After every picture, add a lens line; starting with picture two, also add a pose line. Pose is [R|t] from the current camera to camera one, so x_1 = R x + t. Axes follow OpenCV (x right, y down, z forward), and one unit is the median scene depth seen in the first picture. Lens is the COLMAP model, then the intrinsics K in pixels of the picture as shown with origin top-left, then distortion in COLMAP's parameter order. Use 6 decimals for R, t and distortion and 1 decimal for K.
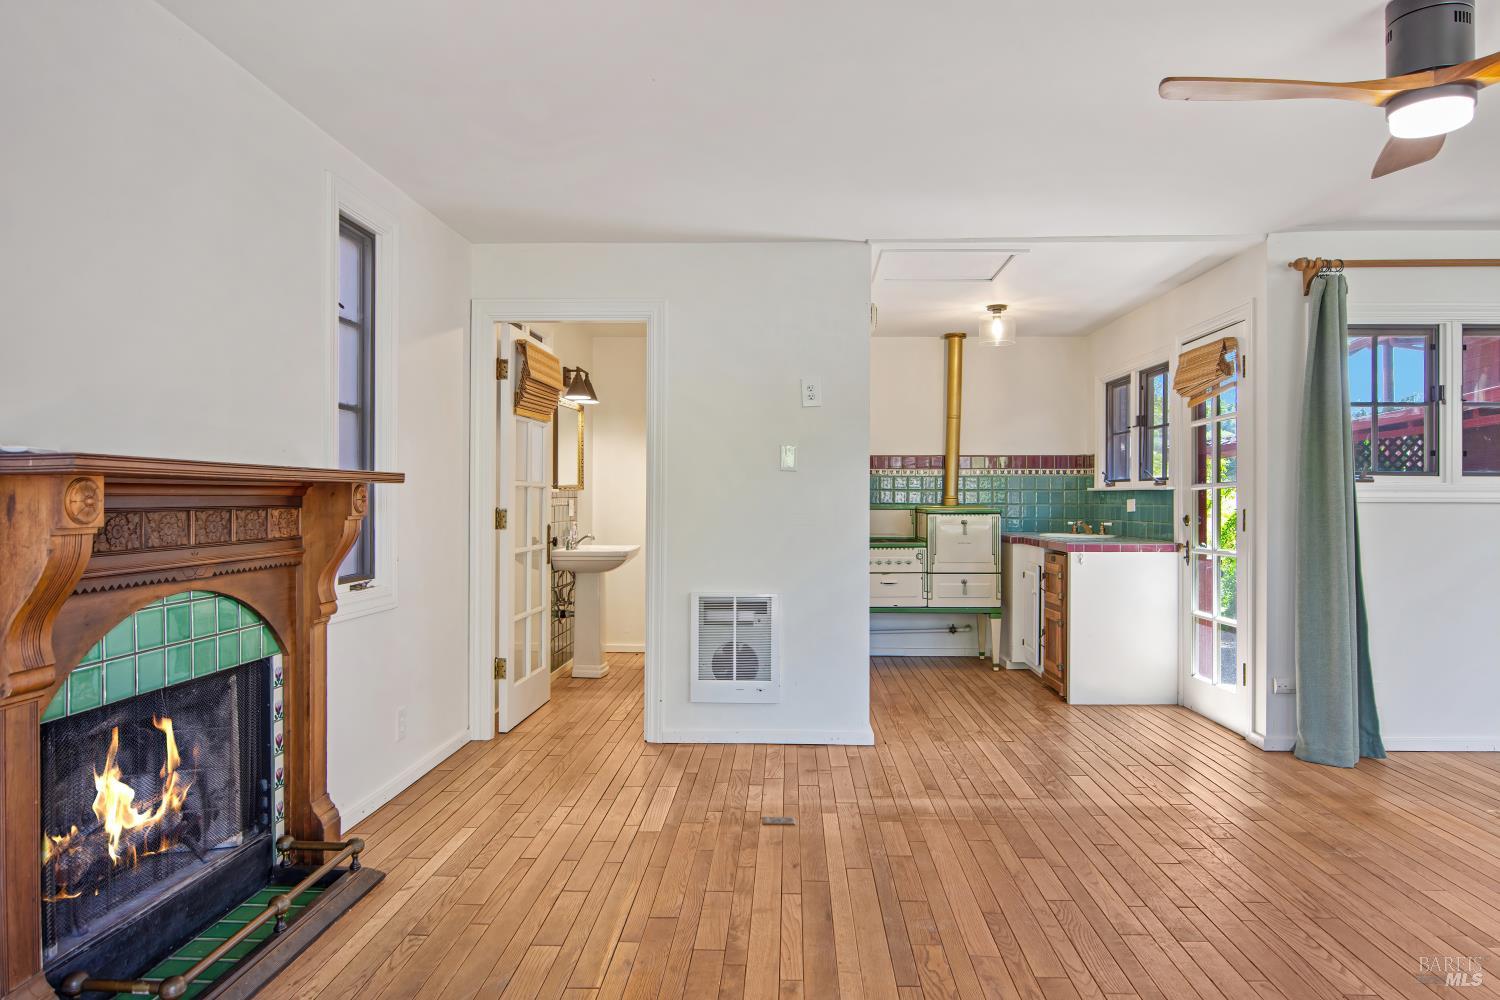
lens RADIAL K [[904.3, 0, 750.0], [0, 904.3, 500.0], [0, 0, 1]] dist [-0.005875, -0.002809]
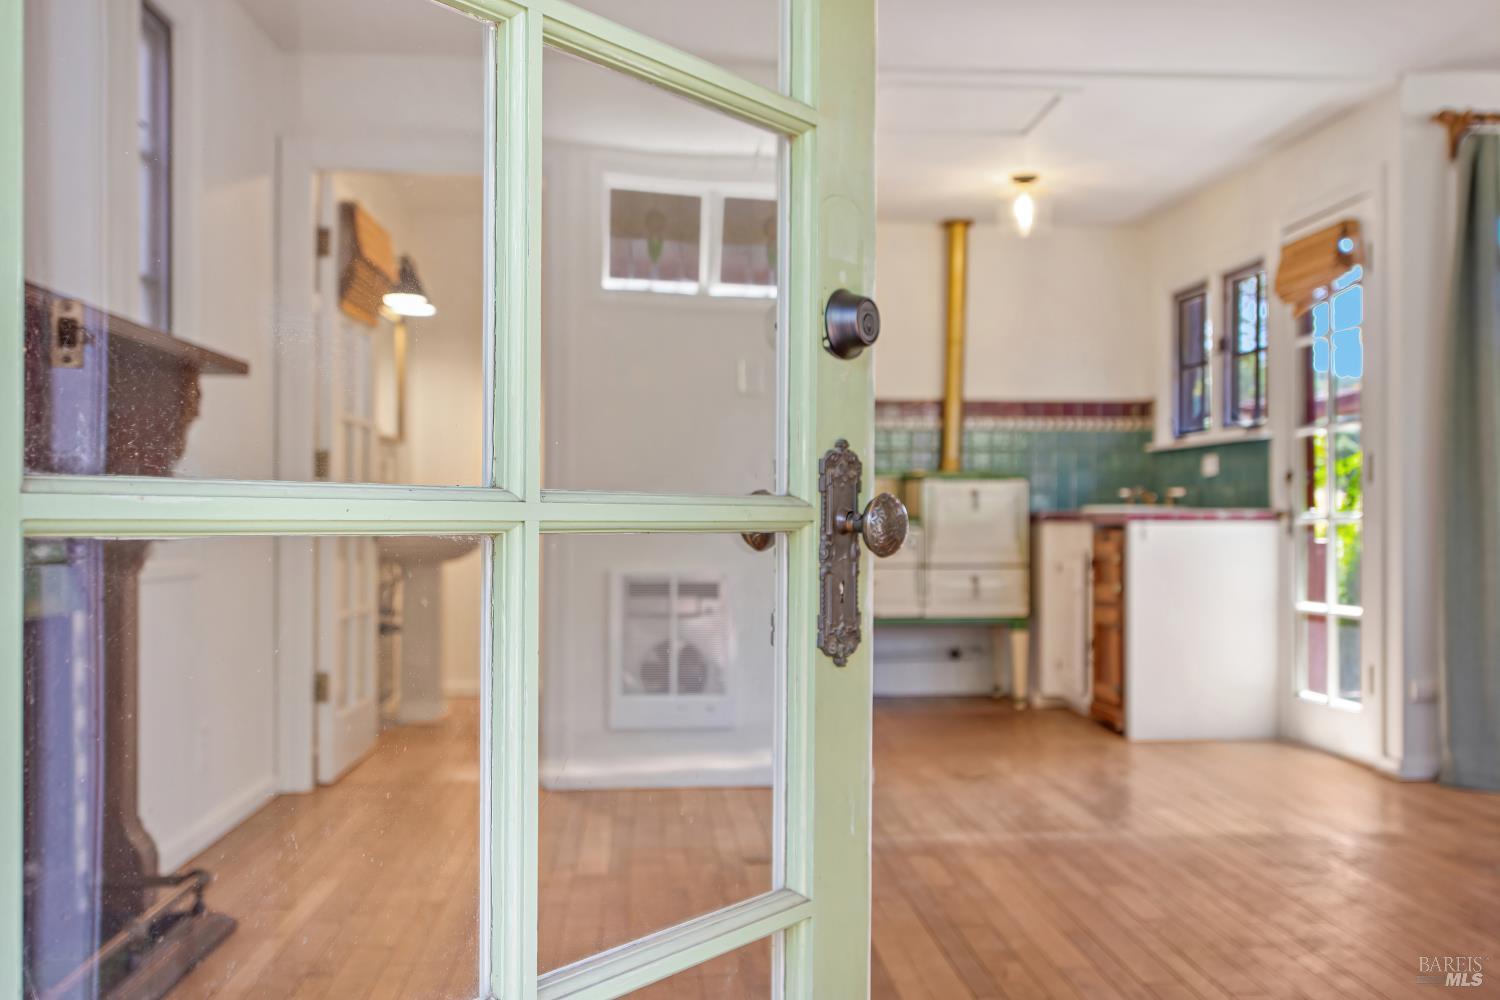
lens RADIAL K [[1440.0, 0, 750.0], [0, 1440.0, 500.0], [0, 0, 1]] dist [0.003833, 0.026013]
pose [[0.994068, -0.000363, 0.108759, -0.064681], [0.000993, 0.999983, -0.005732, 0.045873], [-0.108755, 0.005805, 0.994052, -0.086902]]
